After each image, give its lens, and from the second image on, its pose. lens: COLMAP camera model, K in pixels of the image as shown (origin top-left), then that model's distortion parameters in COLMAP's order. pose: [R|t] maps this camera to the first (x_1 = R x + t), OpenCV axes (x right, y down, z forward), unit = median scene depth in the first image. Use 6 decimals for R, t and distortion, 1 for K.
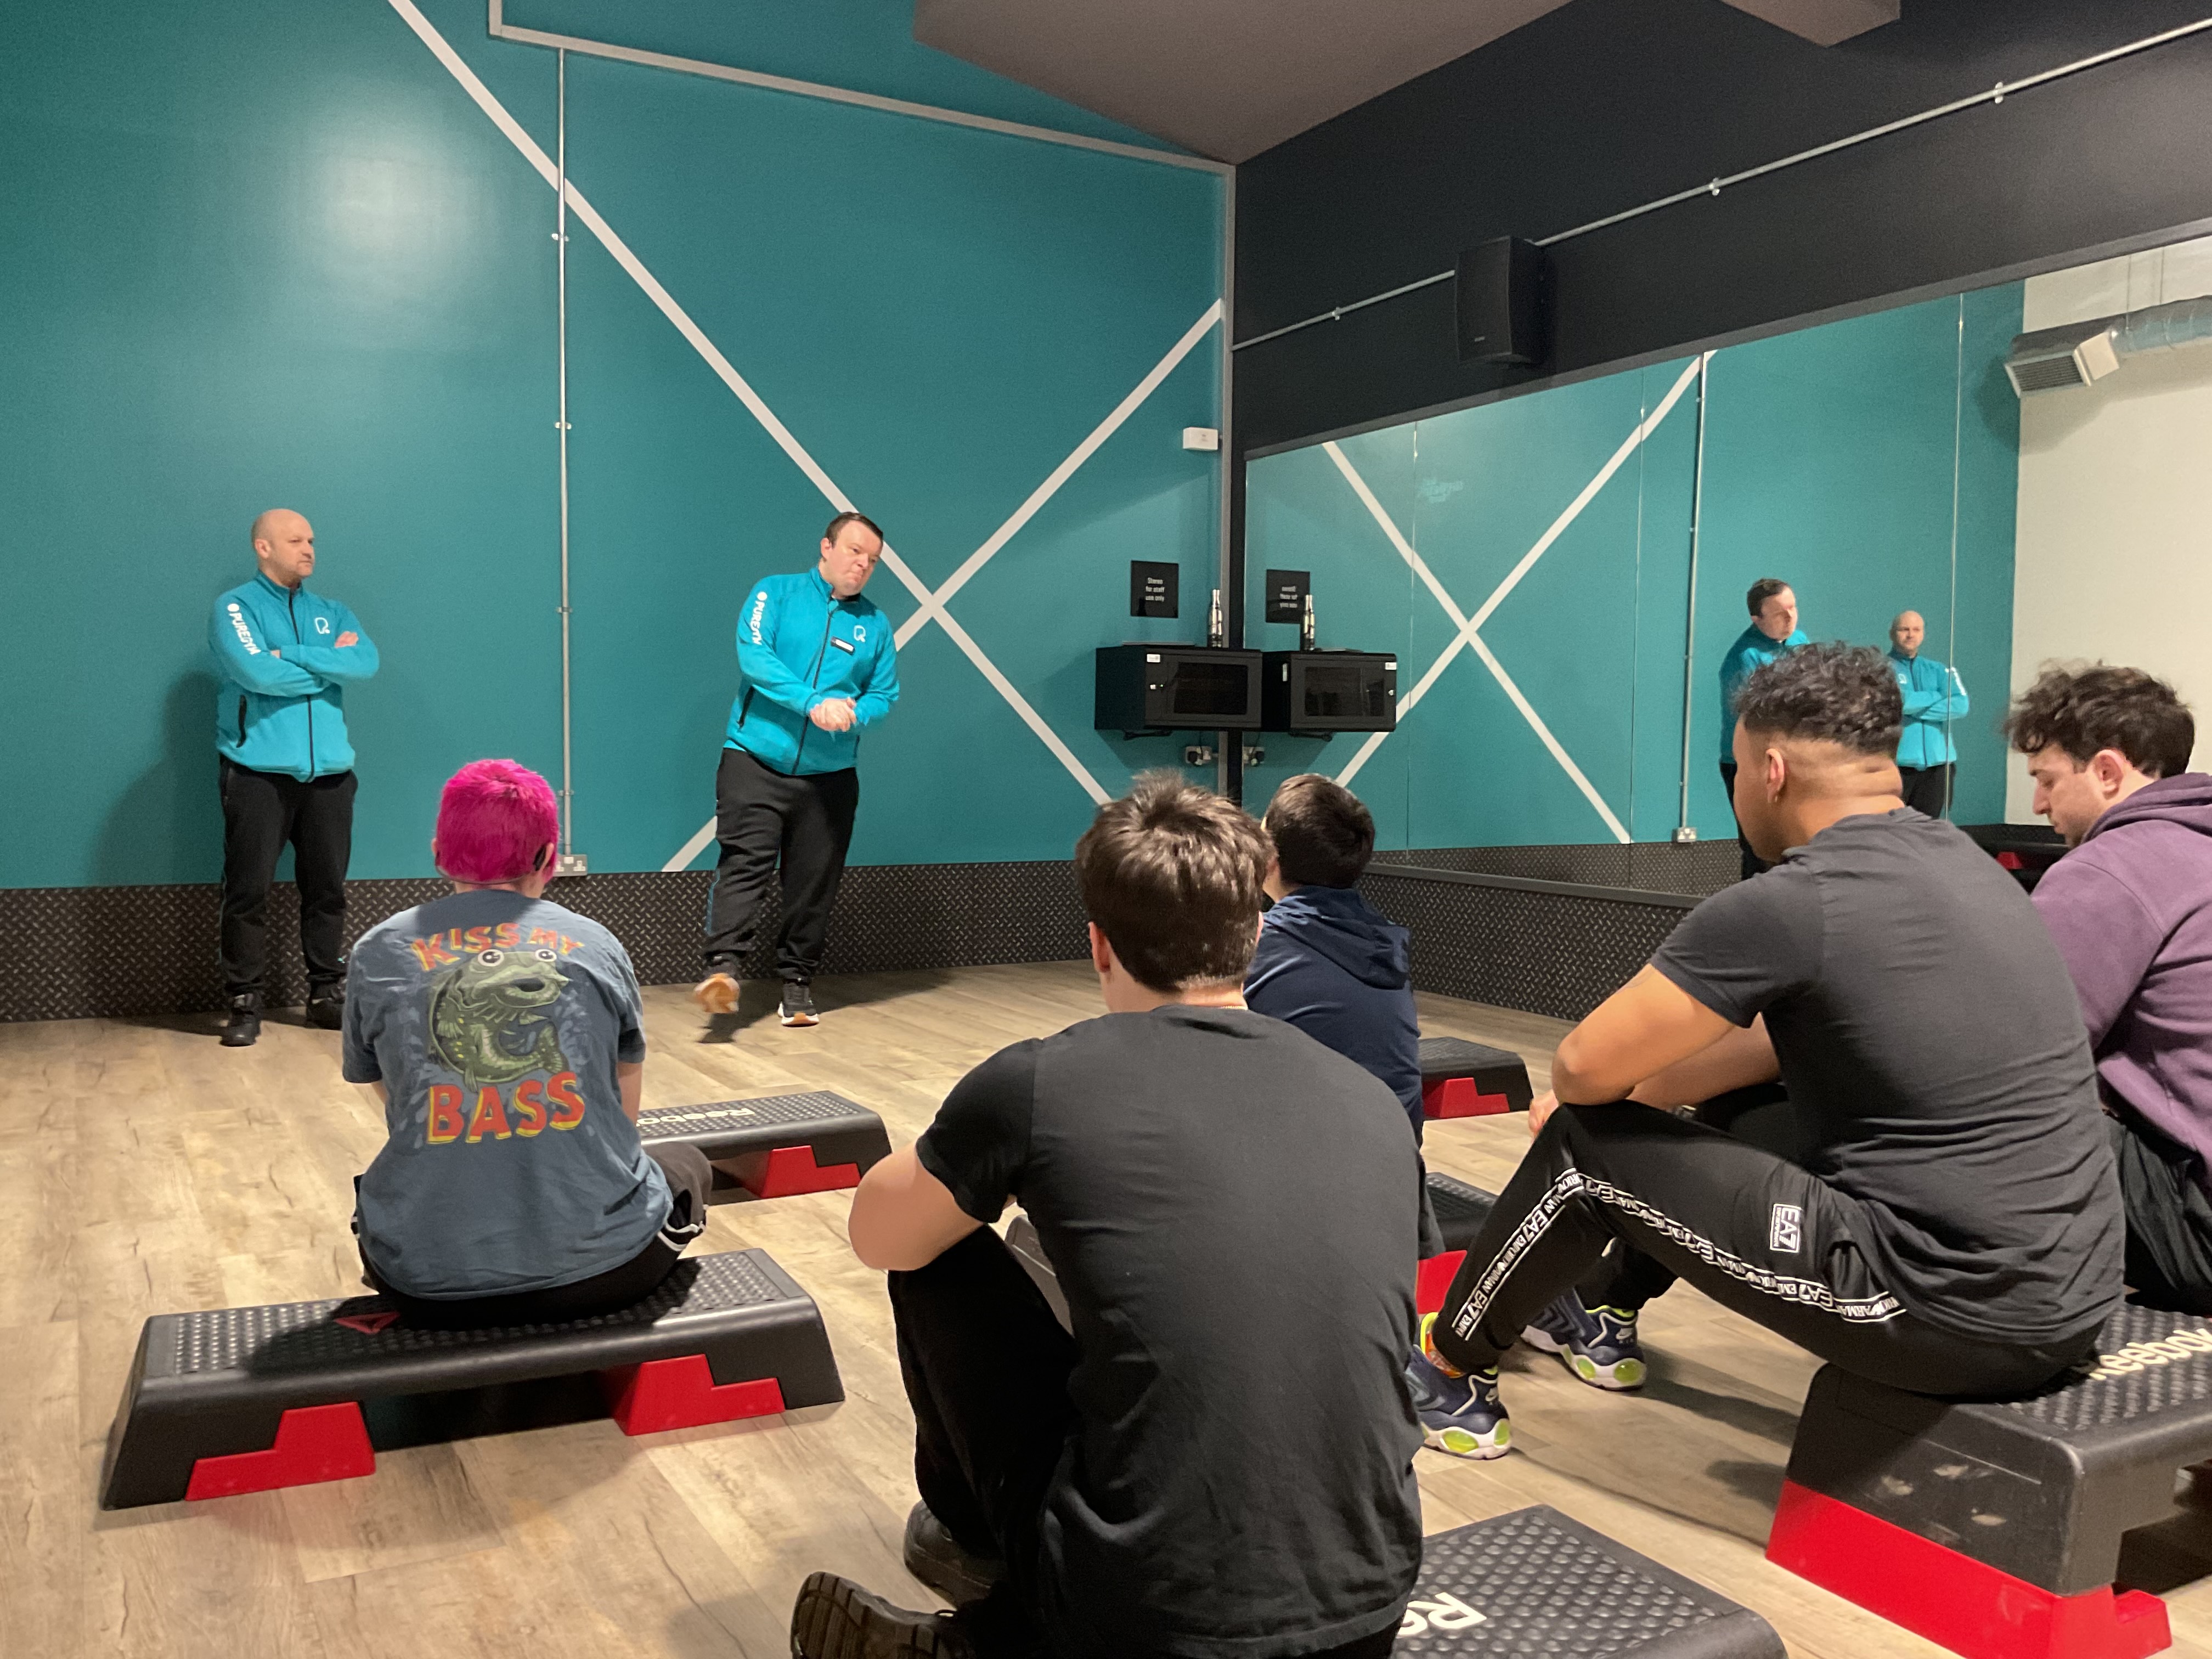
lens RADIAL K [[1870.6, 0, 1104.5], [0, 1870.6, 828.5], [0, 0, 1]] dist [0.050101, 0.002845]
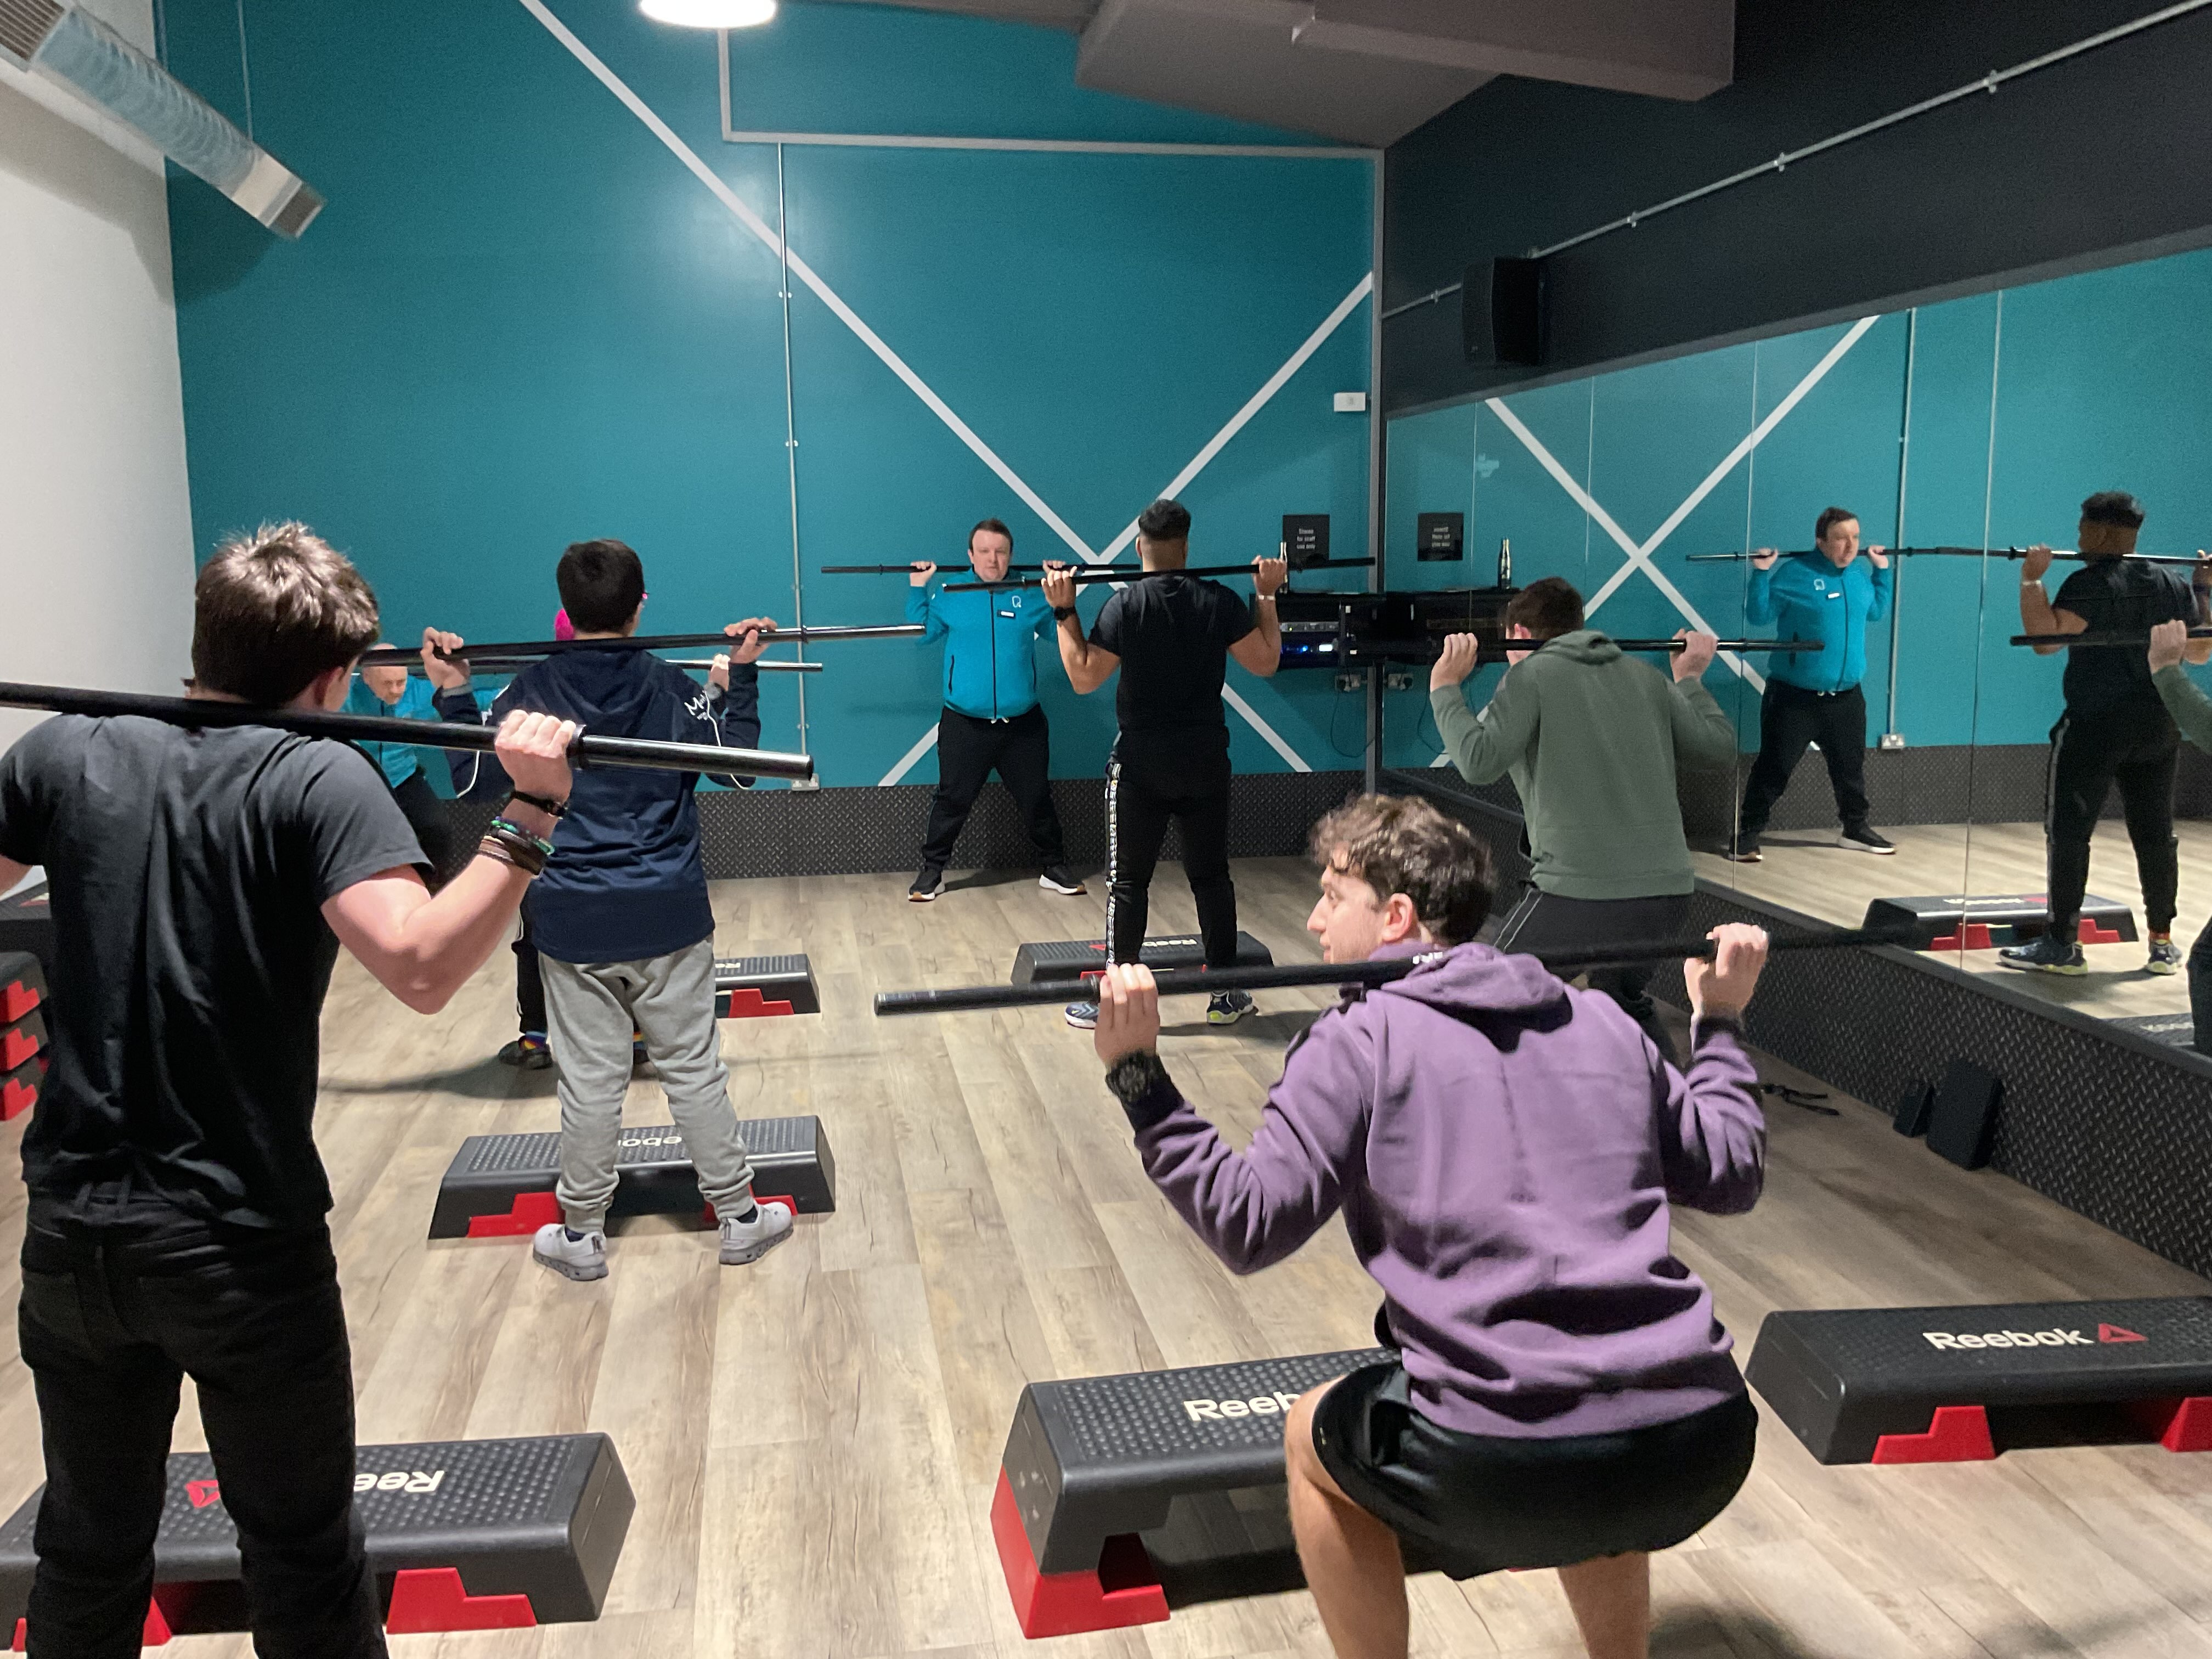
lens RADIAL K [[1870.6, 0, 1106.0], [0, 1870.6, 831.9], [0, 0, 1]] dist [0.050101, 0.002845]
pose [[0.944620, 0.034421, -0.326357, 0.288105], [0.003822, 0.993263, 0.115822, -0.081868], [0.328145, -0.110655, 0.938124, -0.134156]]
